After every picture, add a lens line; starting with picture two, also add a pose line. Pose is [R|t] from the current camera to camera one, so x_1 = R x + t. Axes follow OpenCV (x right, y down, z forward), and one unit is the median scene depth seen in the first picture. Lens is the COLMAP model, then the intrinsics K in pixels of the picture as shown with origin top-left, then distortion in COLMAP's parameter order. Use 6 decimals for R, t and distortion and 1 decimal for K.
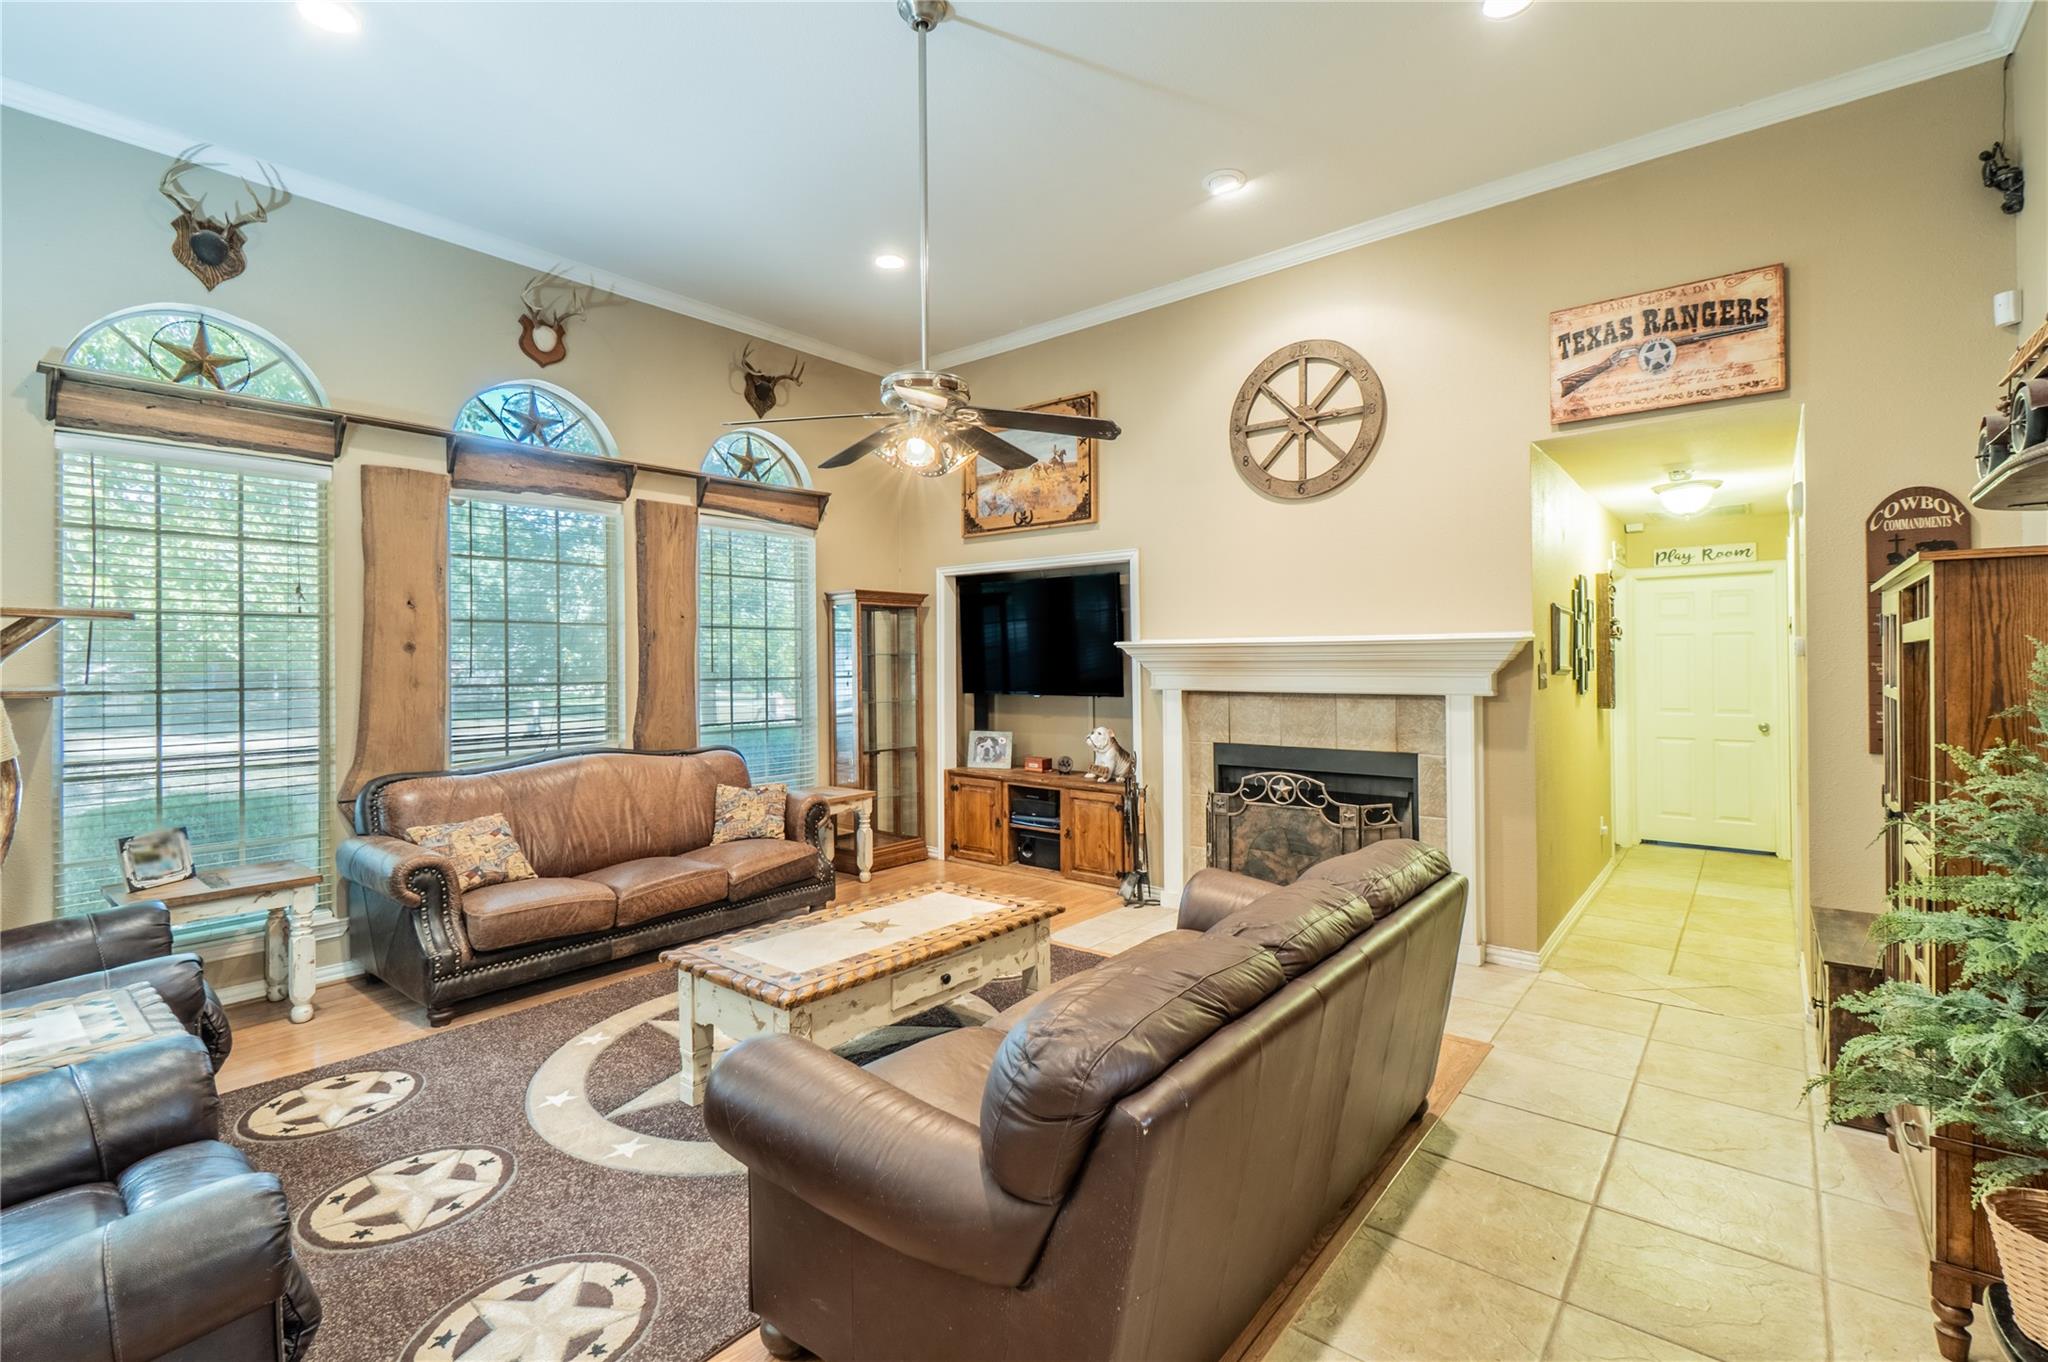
lens RADIAL K [[899.1, 0, 1029.9], [0, 899.1, 661.8], [0, 0, 1]] dist [0.004214, -0.000613]
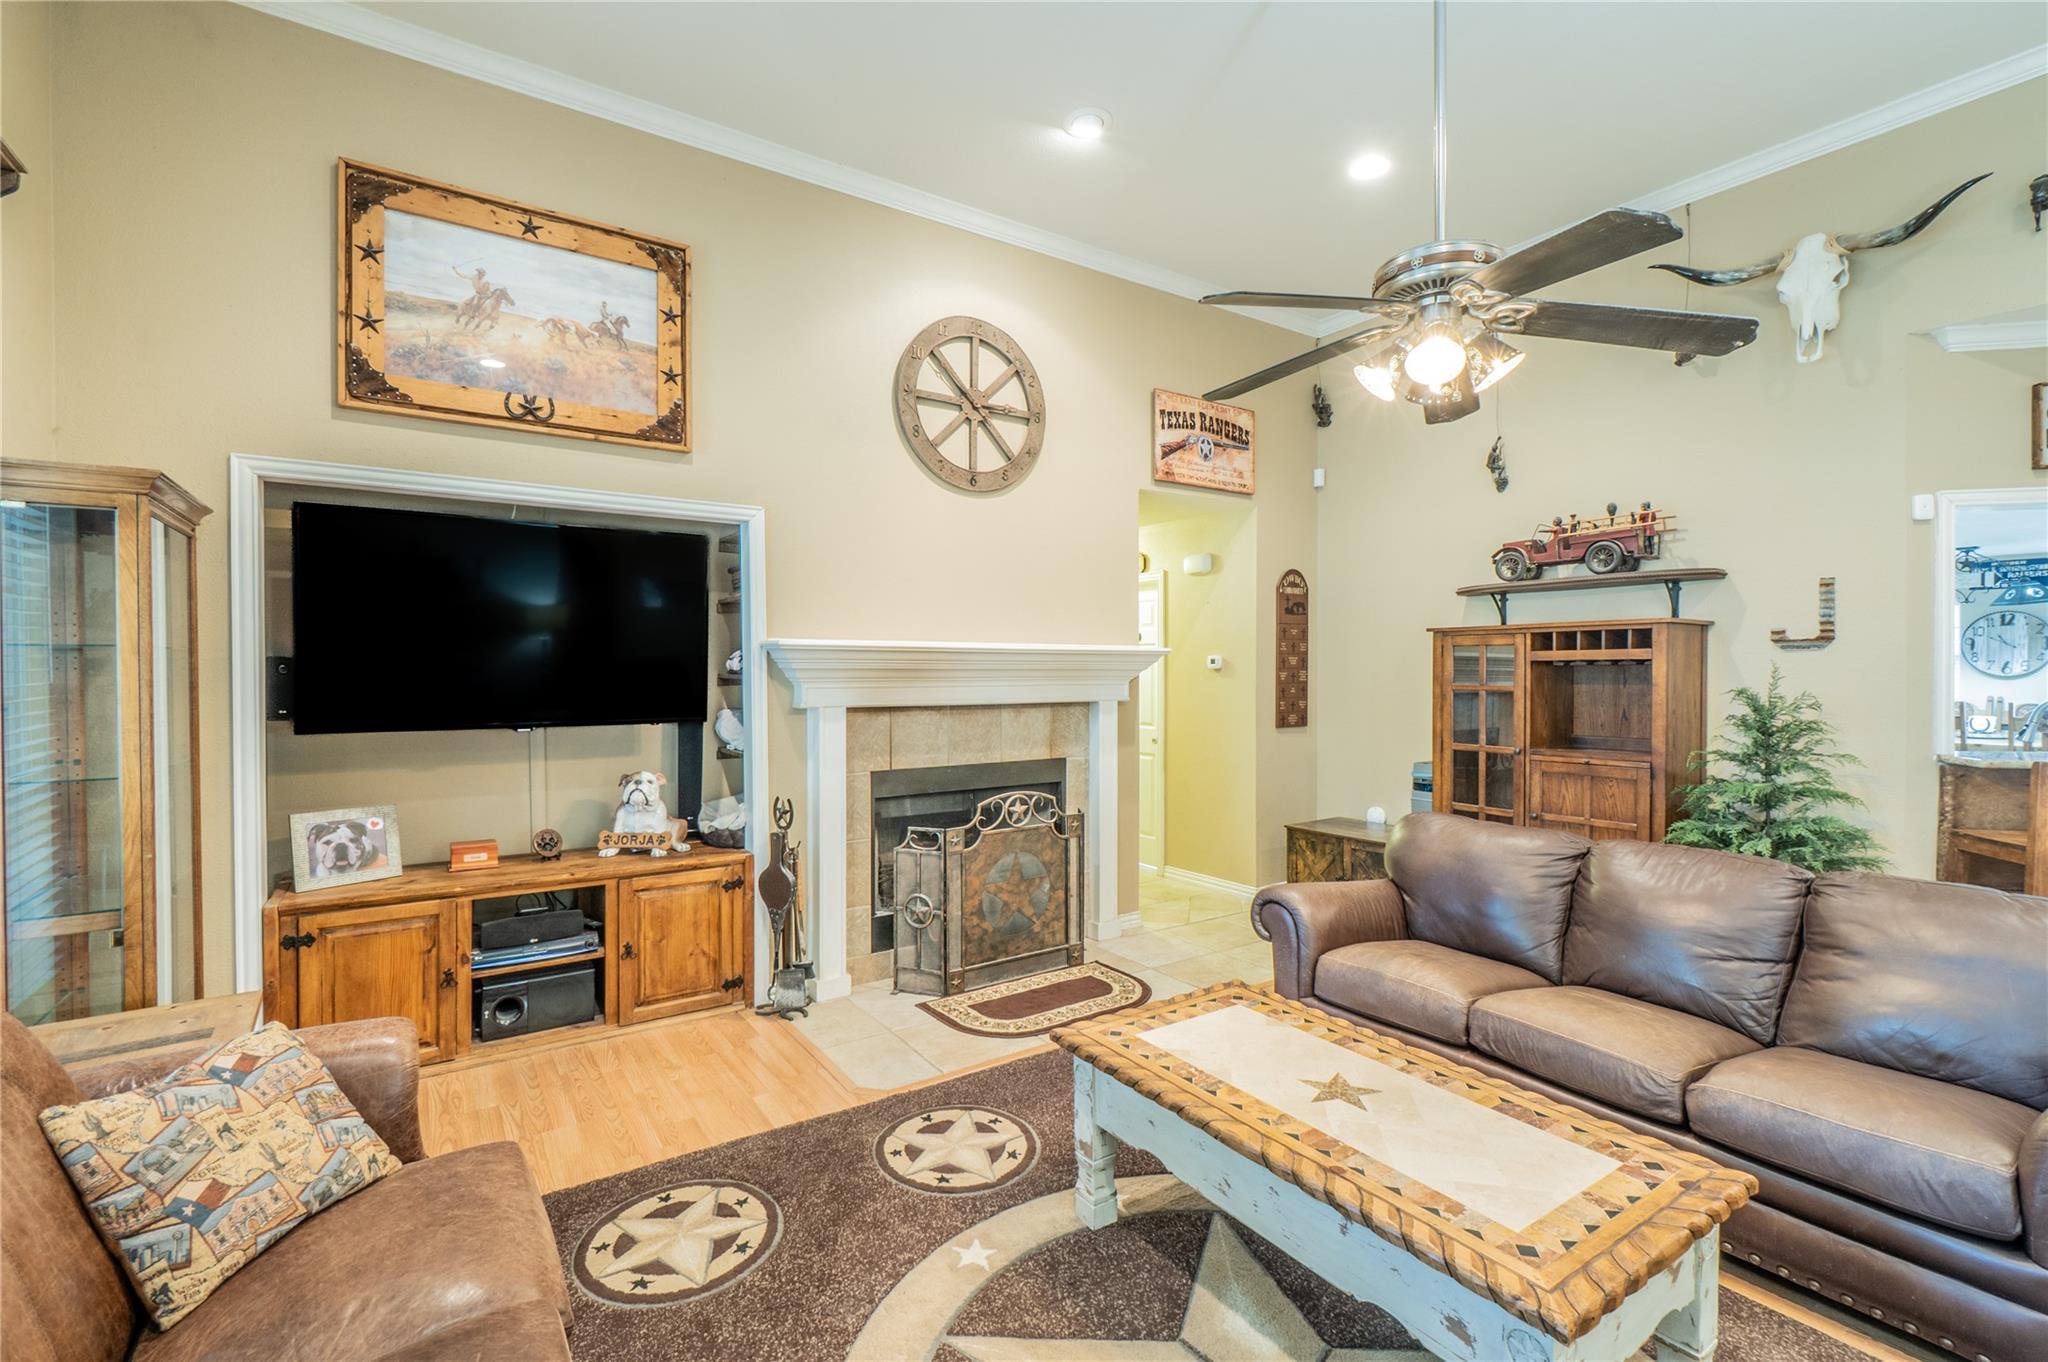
lens RADIAL K [[899.1, 0, 1013.5], [0, 899.1, 676.8], [0, 0, 1]] dist [0.004214, -0.000613]
pose [[0.298878, -0.003891, 0.954283, -0.568785], [-0.001594, 0.999988, 0.004576, 0.002421], [-0.954290, -0.002889, 0.298869, 0.704701]]
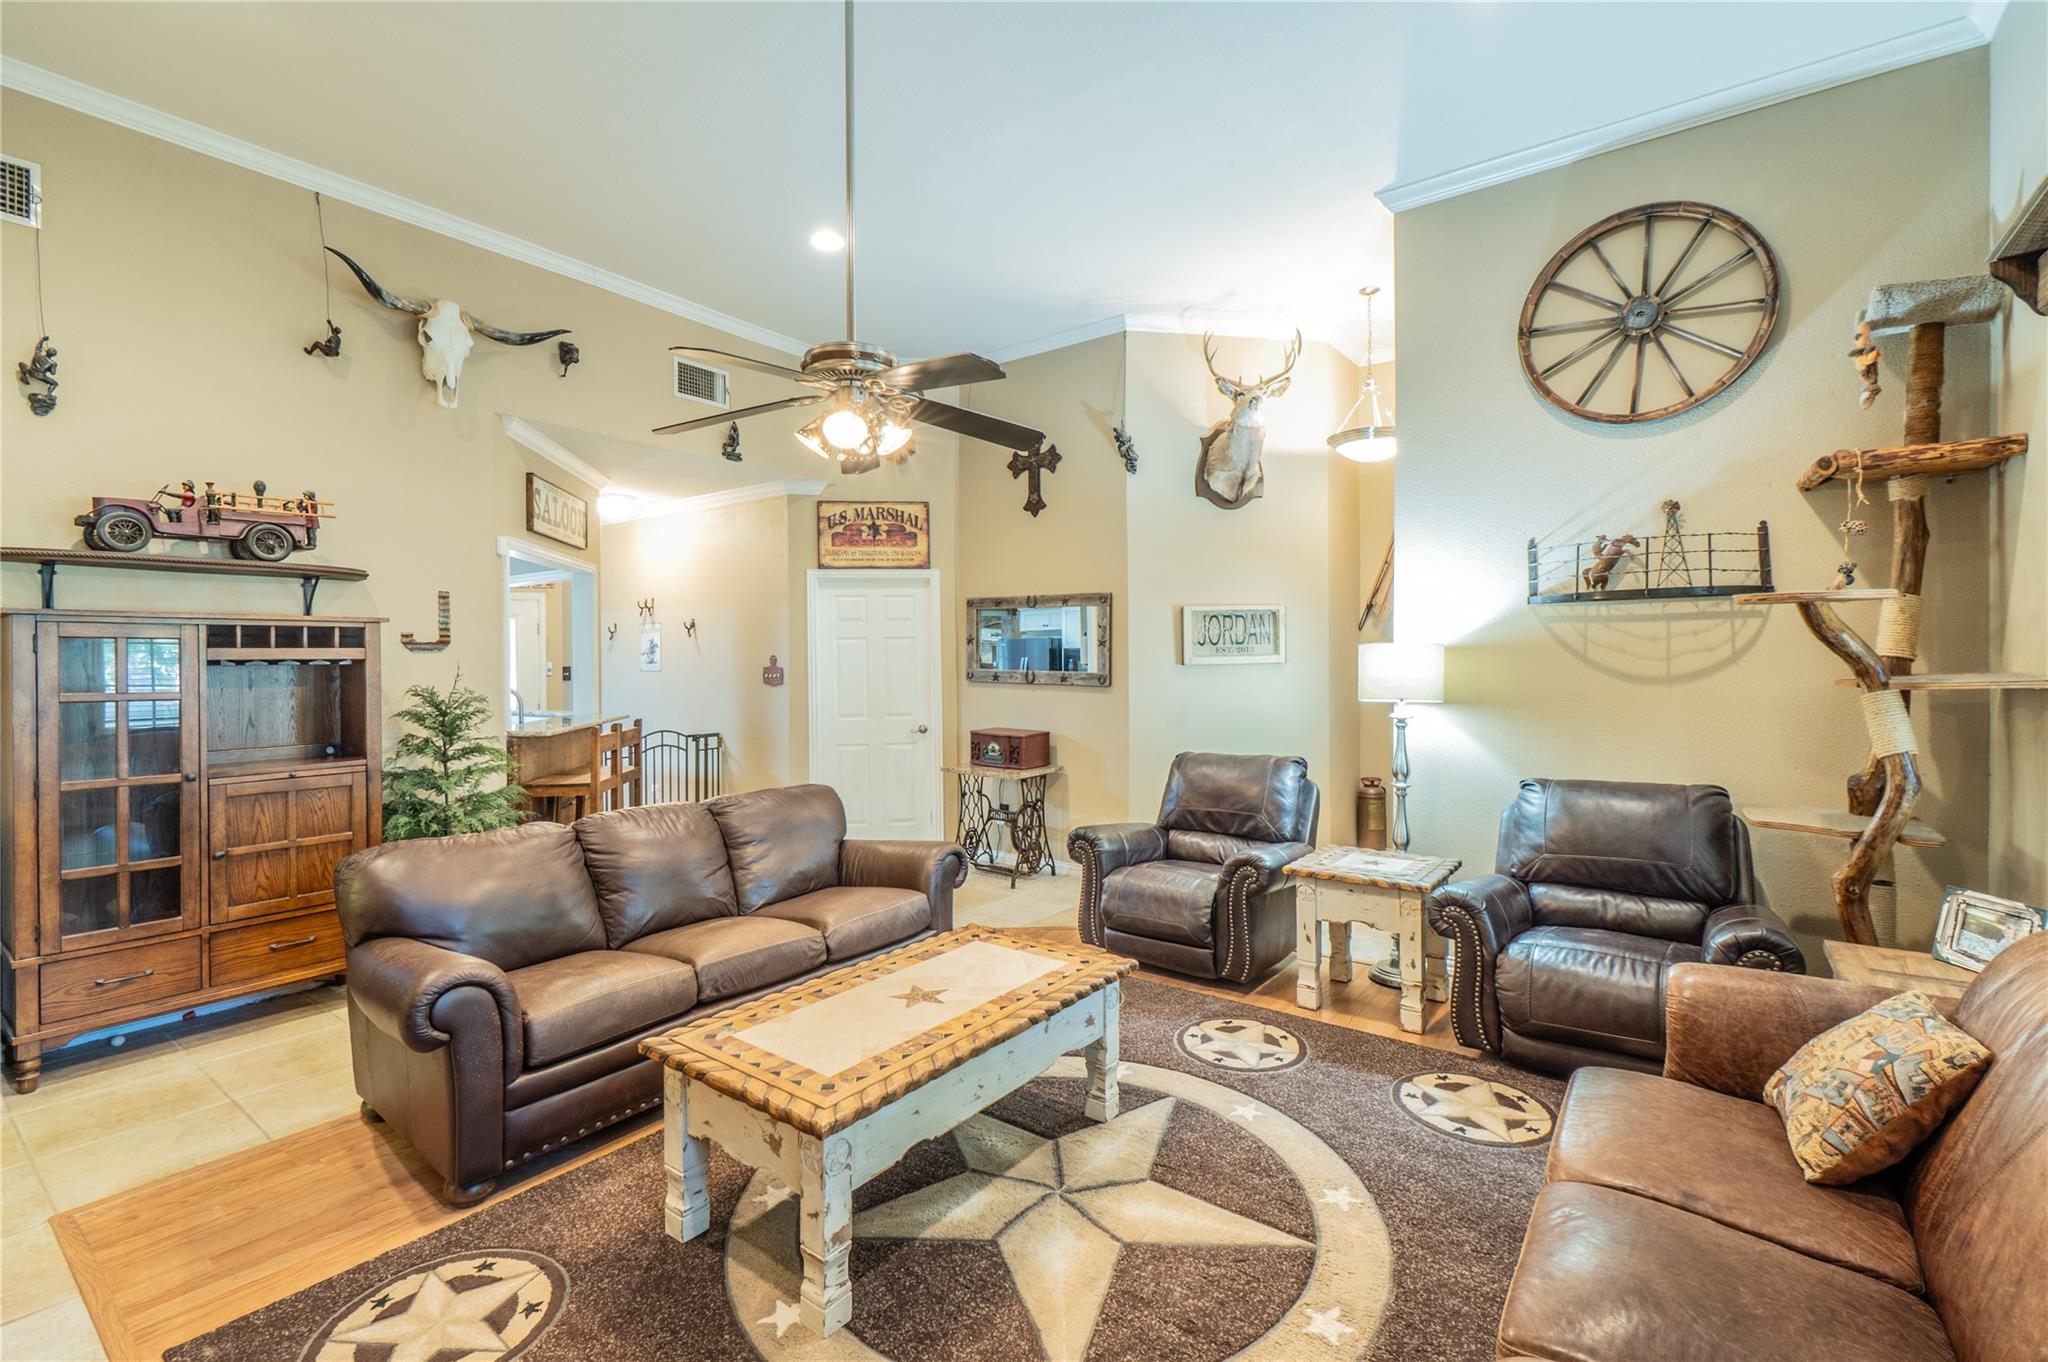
lens RADIAL K [[899.1, 0, 1001.7], [0, 899.1, 679.0], [0, 0, 1]] dist [0.004214, -0.000613]
pose [[-0.999737, 0.015625, -0.016800, -0.158581], [0.015376, 0.999771, 0.014895, 0.004200], [0.017029, 0.014632, -0.999748, 1.217249]]
